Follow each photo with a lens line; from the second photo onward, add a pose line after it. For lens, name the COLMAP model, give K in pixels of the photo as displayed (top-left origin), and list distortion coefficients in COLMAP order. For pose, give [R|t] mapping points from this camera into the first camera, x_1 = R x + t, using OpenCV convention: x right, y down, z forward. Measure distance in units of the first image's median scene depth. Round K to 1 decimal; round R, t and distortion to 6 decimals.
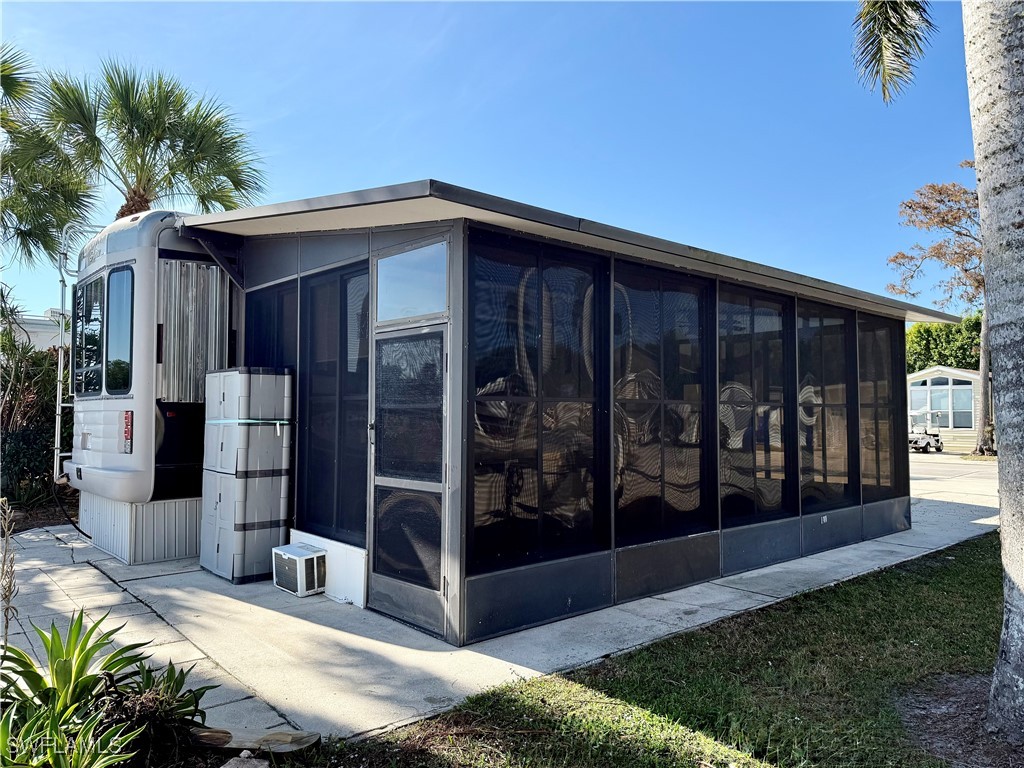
lens RADIAL K [[726.9, 0, 512.1], [0, 726.9, 380.4], [0, 0, 1]] dist [-0.000902, -0.008620]
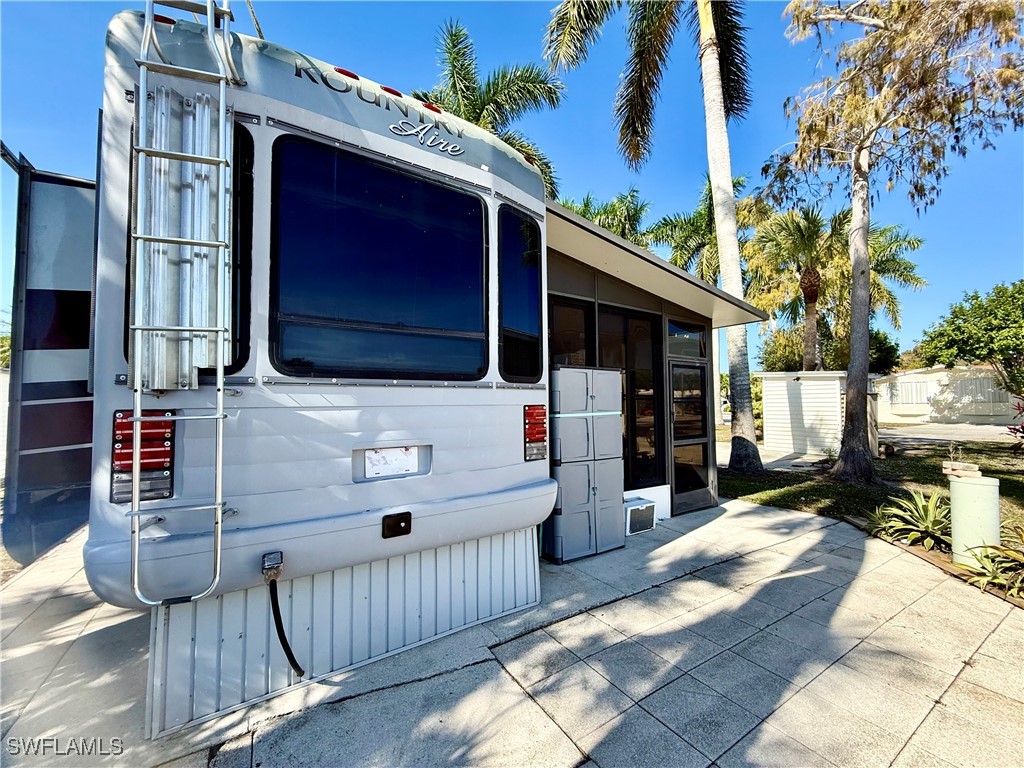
lens RADIAL K [[409.6, 0, 513.1], [0, 409.6, 389.7], [0, 0, 1]] dist [-0.001407, -0.000024]
pose [[0.144544, 0.040353, 0.988675, -1.233043], [-0.025543, 0.998987, -0.037040, 0.054725], [-0.989169, -0.019900, 0.145428, 1.236443]]
